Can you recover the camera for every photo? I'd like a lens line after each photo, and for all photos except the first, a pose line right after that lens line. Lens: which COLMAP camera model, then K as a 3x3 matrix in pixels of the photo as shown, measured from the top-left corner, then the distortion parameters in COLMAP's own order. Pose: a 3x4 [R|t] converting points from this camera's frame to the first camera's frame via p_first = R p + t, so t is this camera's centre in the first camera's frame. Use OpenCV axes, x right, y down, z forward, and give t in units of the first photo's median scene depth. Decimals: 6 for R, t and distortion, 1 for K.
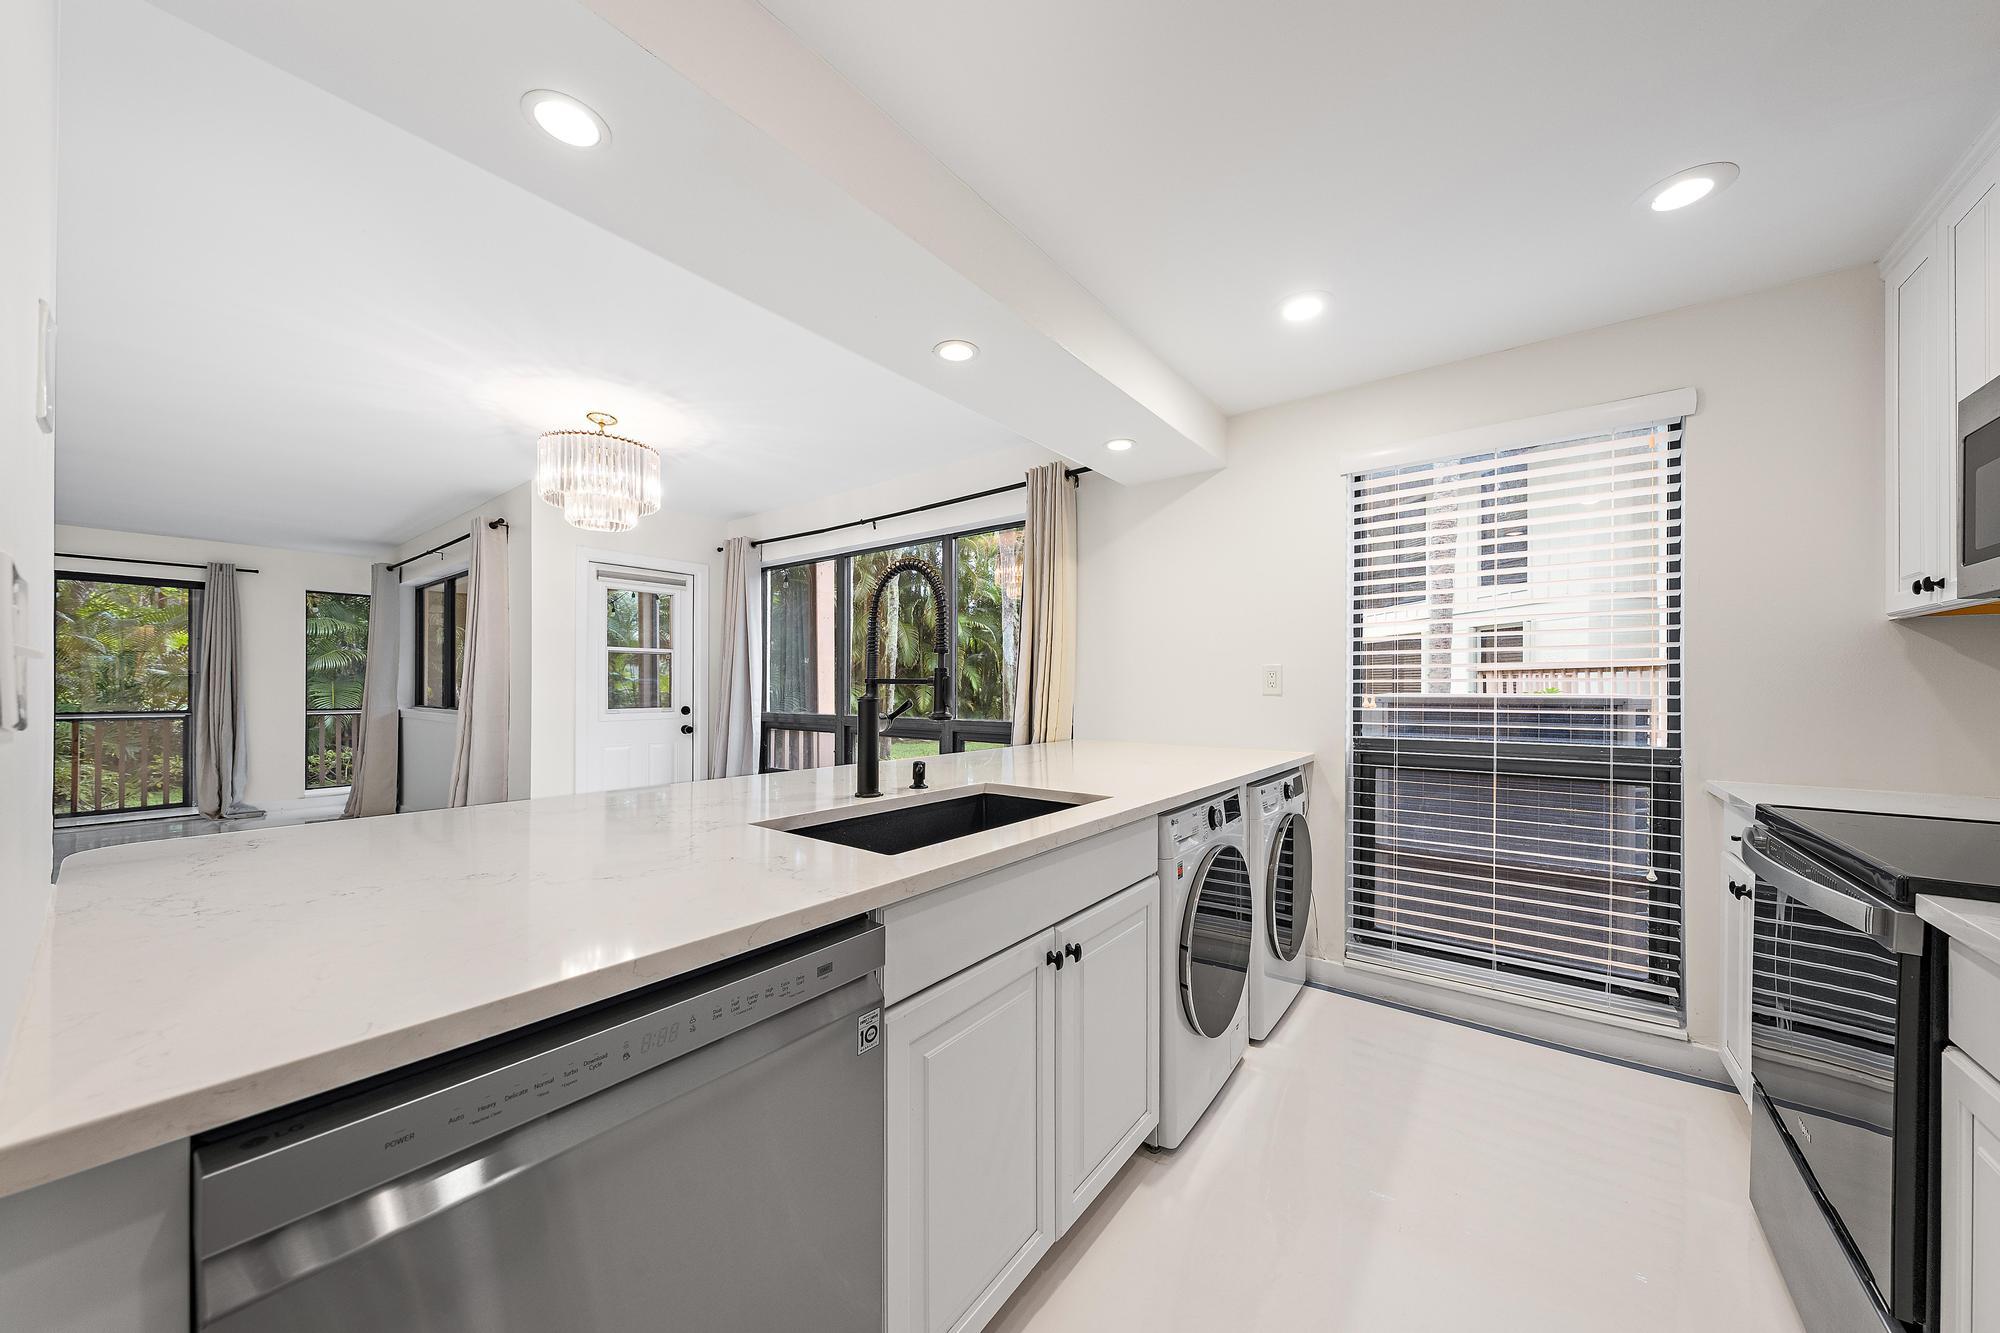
lens RADIAL K [[678.7, 0, 1005.9], [0, 678.7, 683.0], [0, 0, 1]] dist [-0.001754, -0.000216]
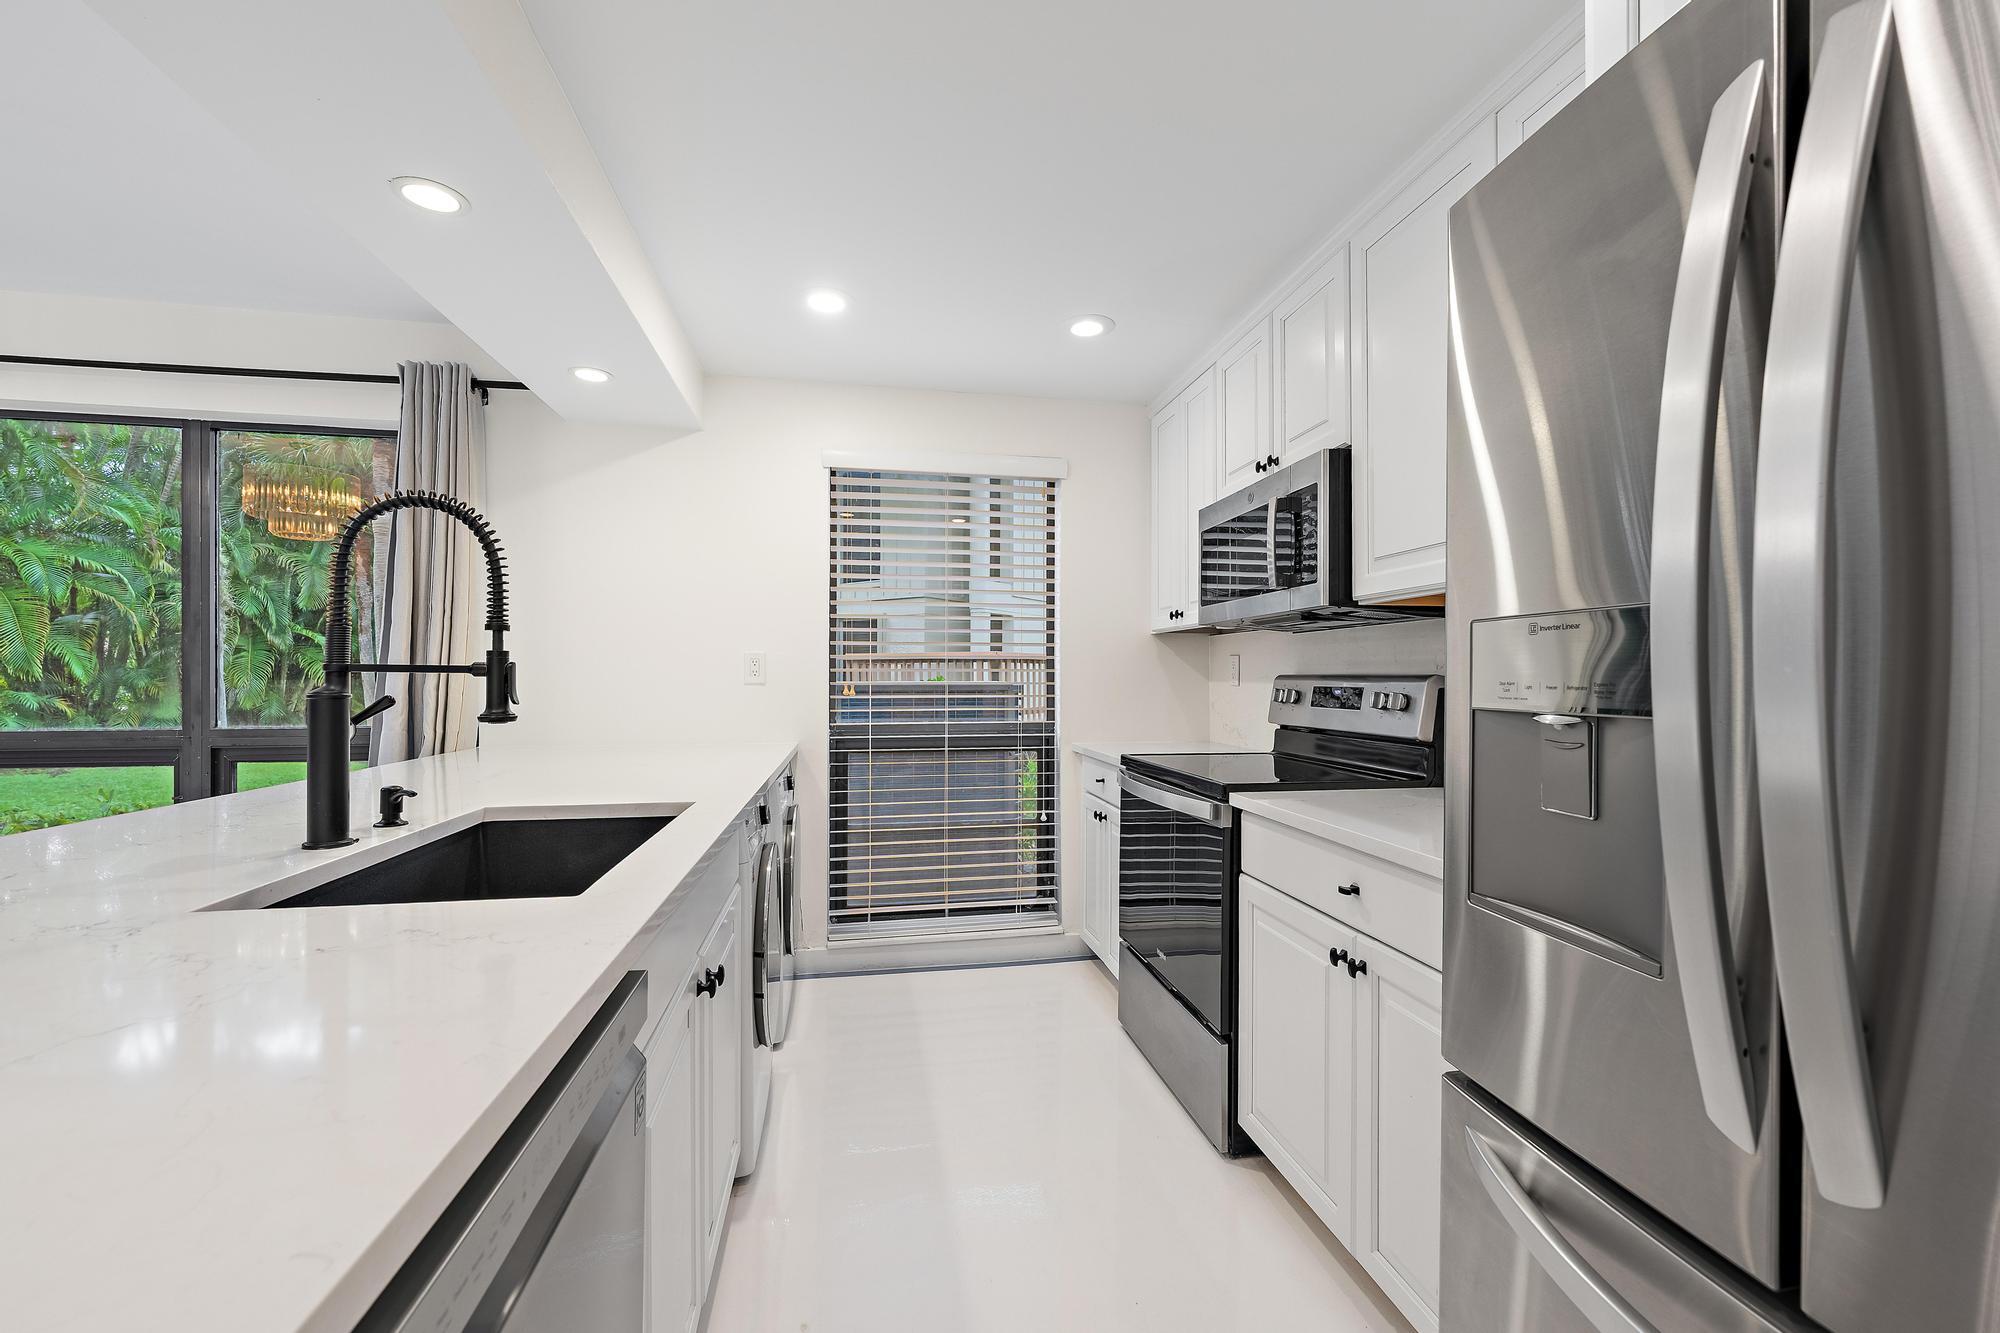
lens RADIAL K [[782.0, 0, 994.1], [0, 782.0, 669.4], [0, 0, 1]] dist [-0.000255, 0.000758]
pose [[0.674012, 0.006452, 0.738692, -0.224552], [-0.005932, 0.999977, -0.003321, -0.001174], [-0.738696, -0.002144, 0.674035, 0.024703]]
